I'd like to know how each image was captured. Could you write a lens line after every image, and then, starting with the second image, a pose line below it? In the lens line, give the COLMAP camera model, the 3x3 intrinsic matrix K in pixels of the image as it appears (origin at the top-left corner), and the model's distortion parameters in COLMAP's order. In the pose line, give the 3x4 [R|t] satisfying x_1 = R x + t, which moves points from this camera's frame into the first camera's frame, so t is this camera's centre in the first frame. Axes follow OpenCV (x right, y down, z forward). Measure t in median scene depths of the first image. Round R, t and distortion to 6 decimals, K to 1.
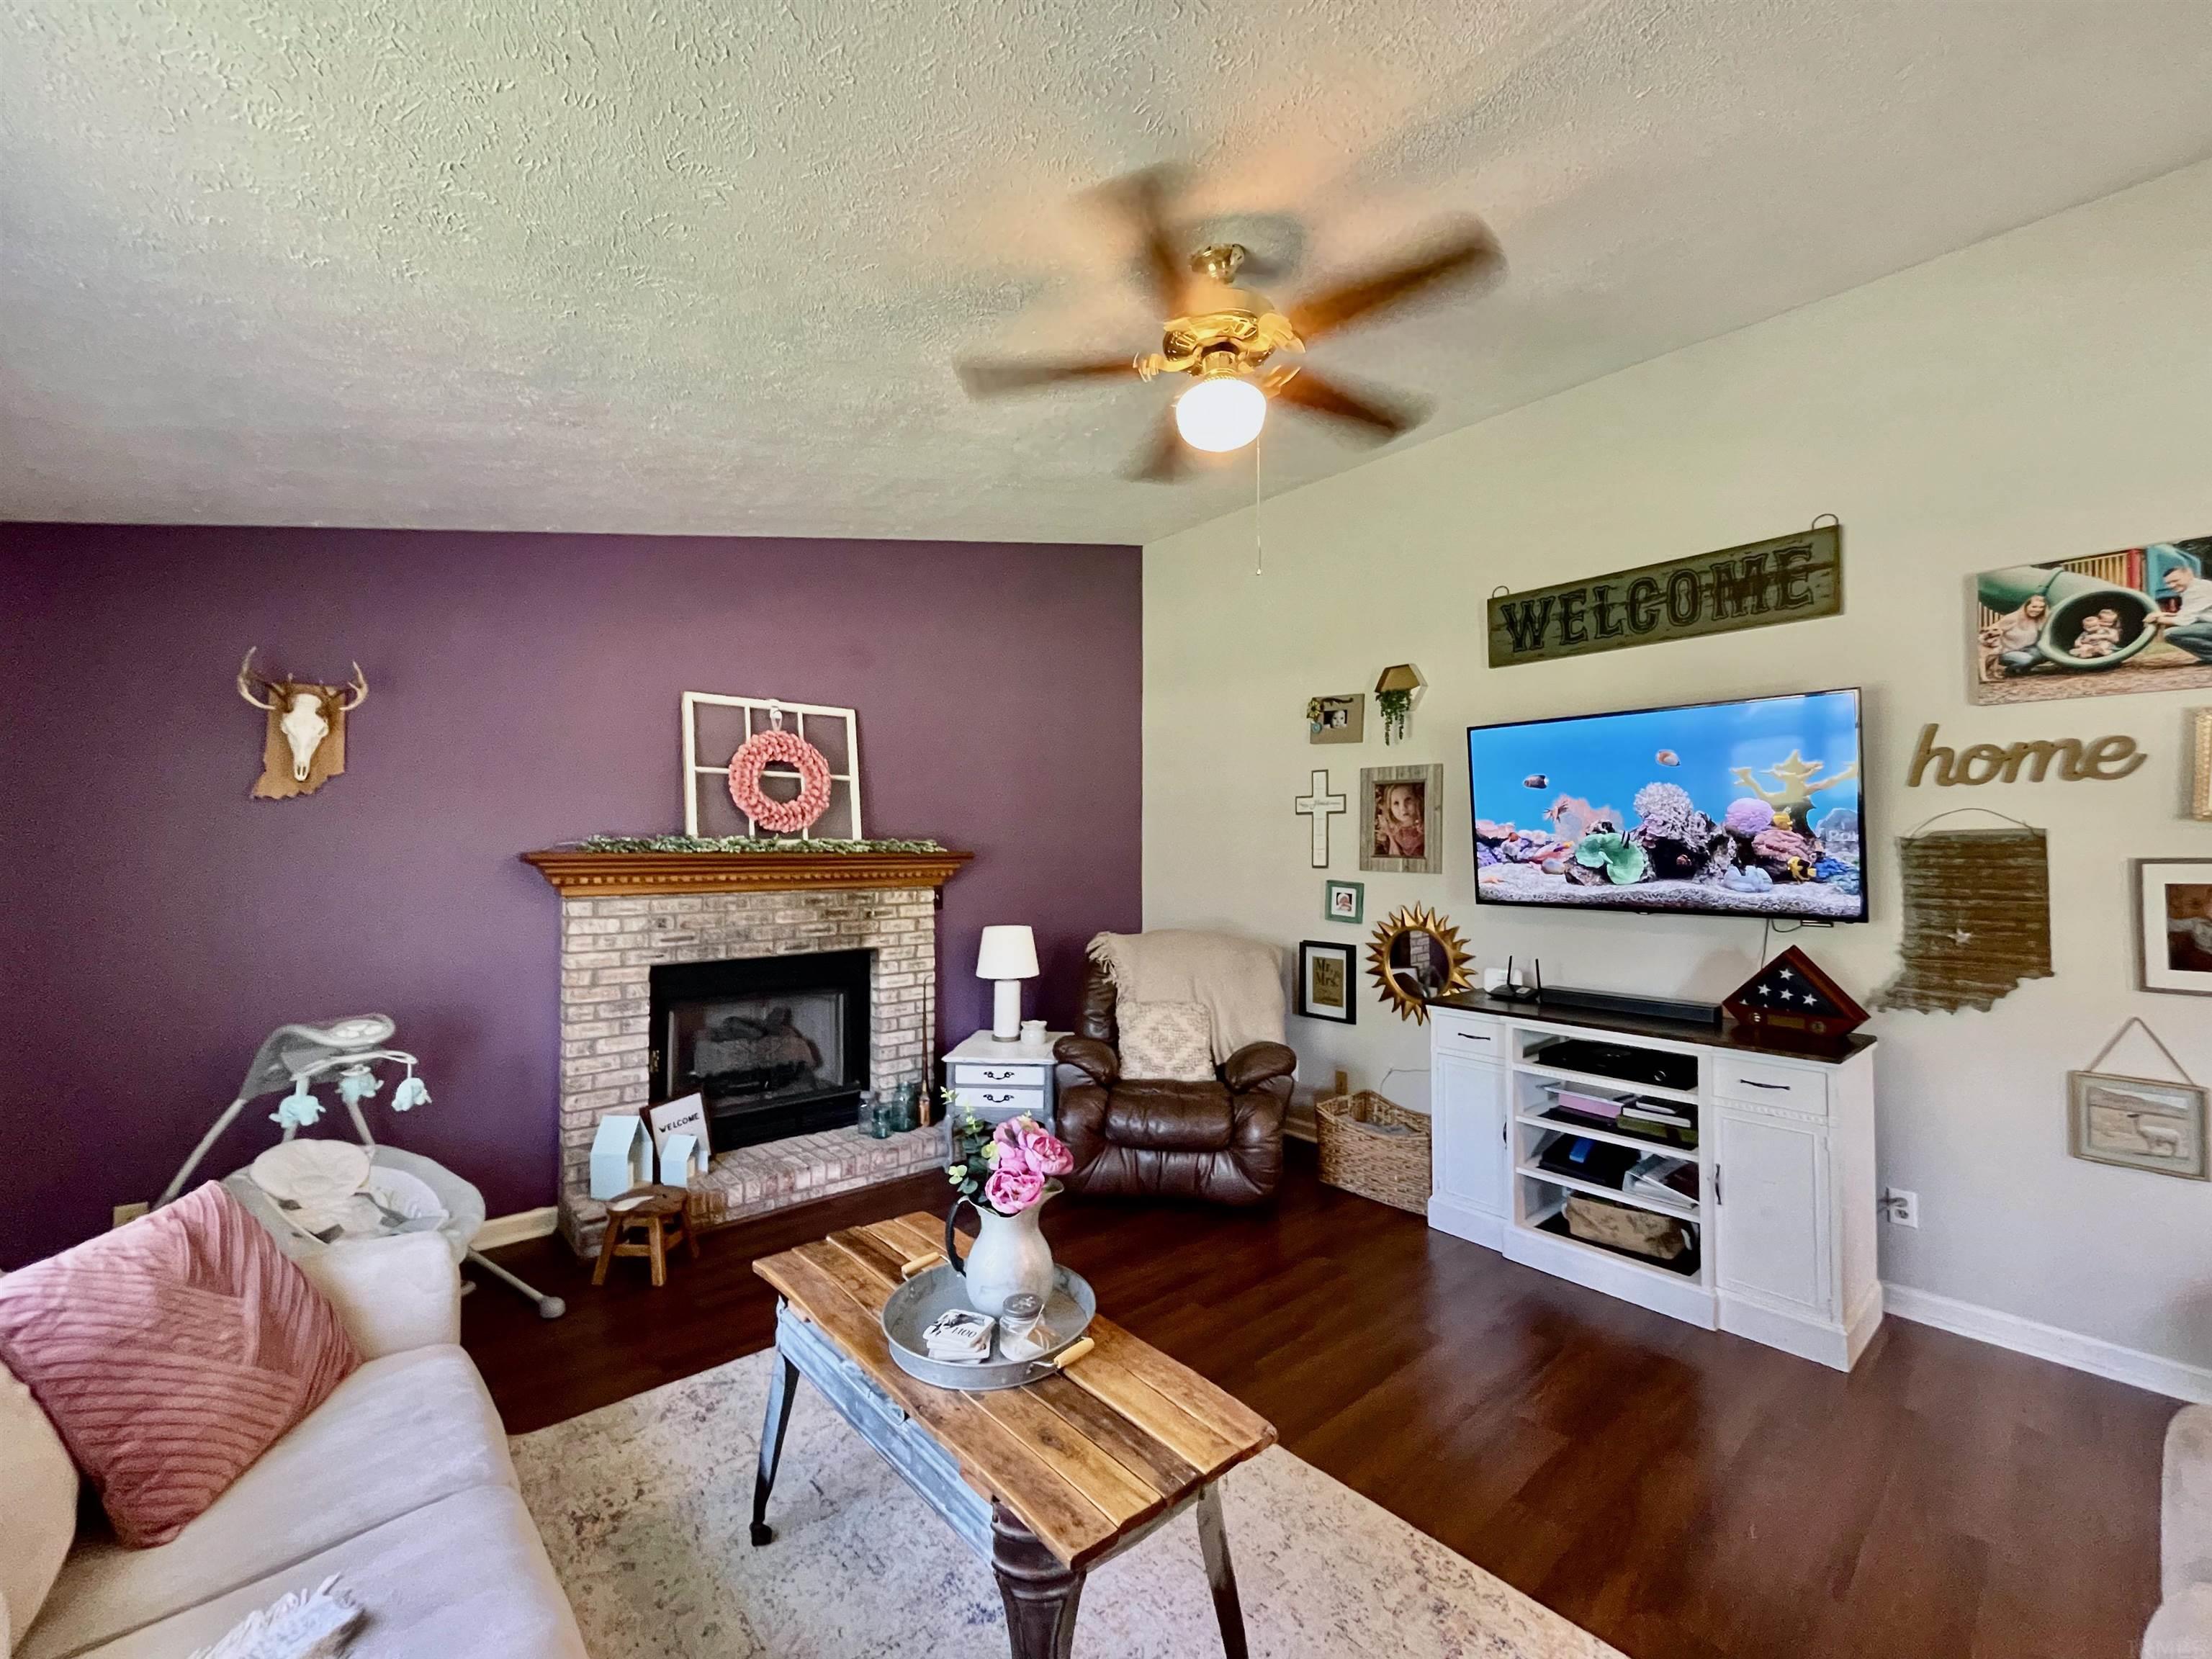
lens RADIAL K [[900.0, 0, 1107.0], [0, 900.0, 833.9], [0, 0, 1]] dist [-0.002323, -0.000431]
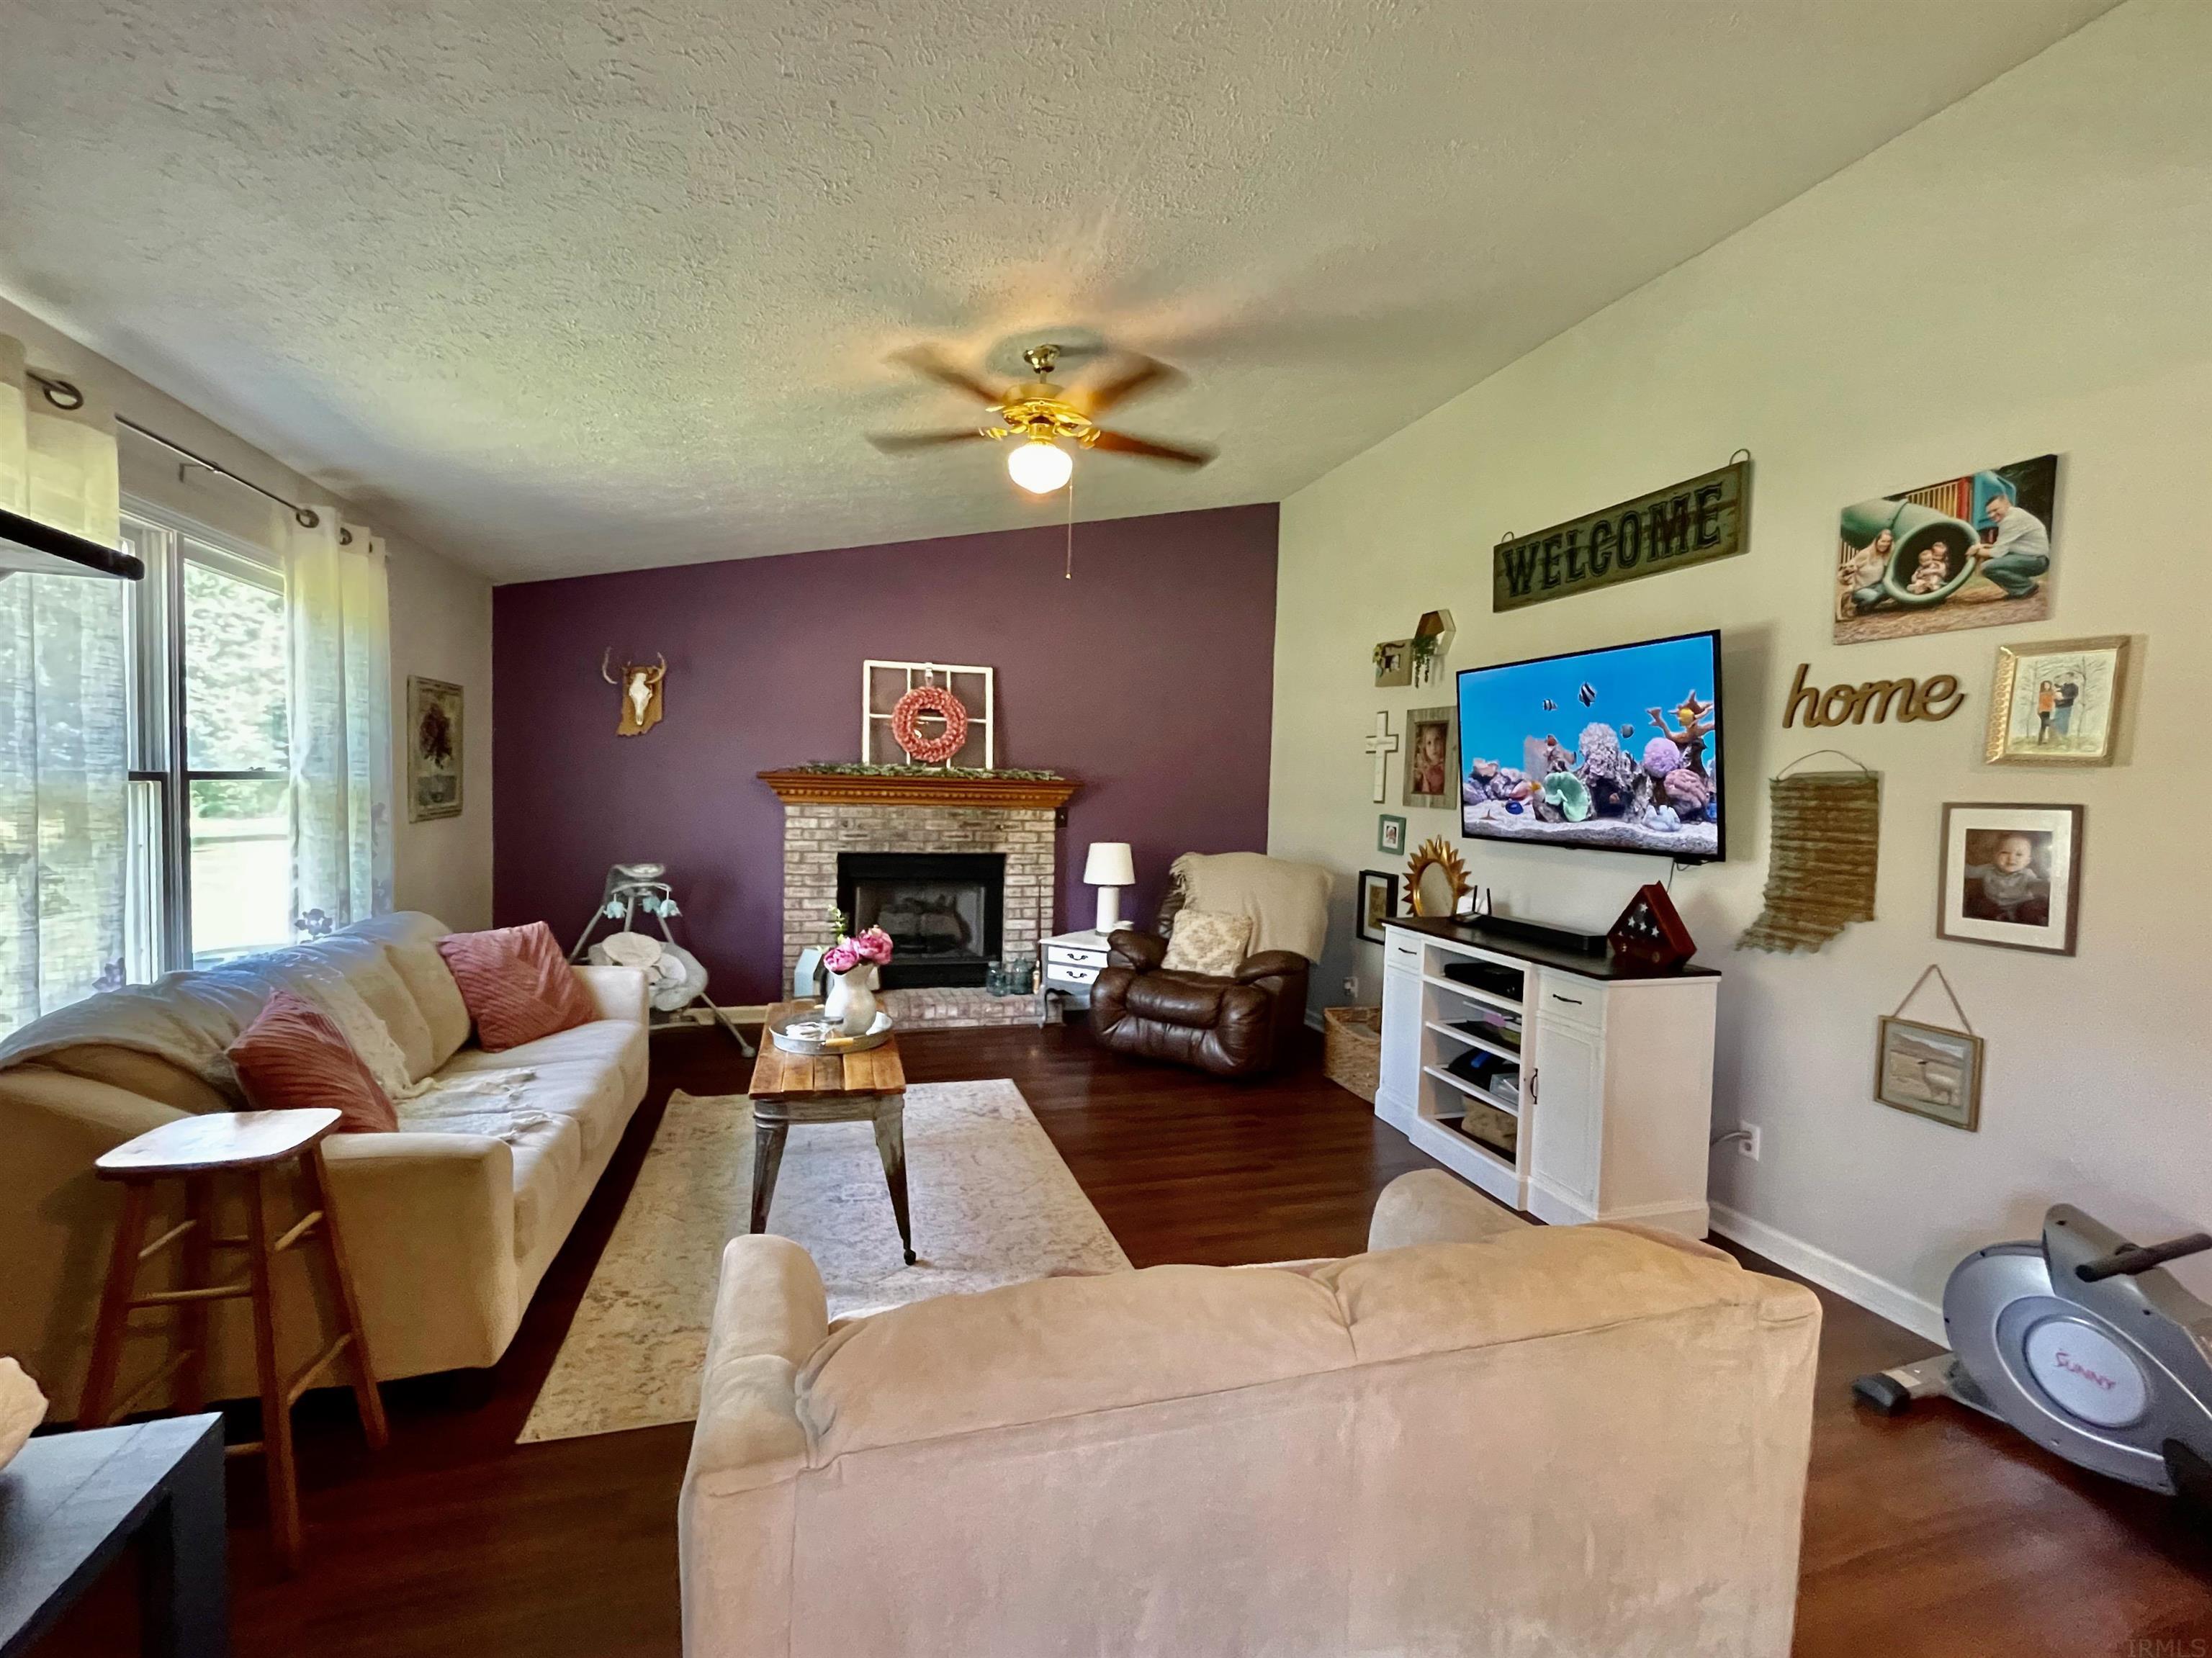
lens RADIAL K [[947.1, 0, 1105.1], [0, 947.1, 833.2], [0, 0, 1]] dist [-0.001466, -0.000117]
pose [[0.911793, 0.044105, -0.408274, 0.510090], [-0.018964, 0.997677, 0.065426, 0.007565], [0.410212, -0.051913, 0.910512, -0.211868]]
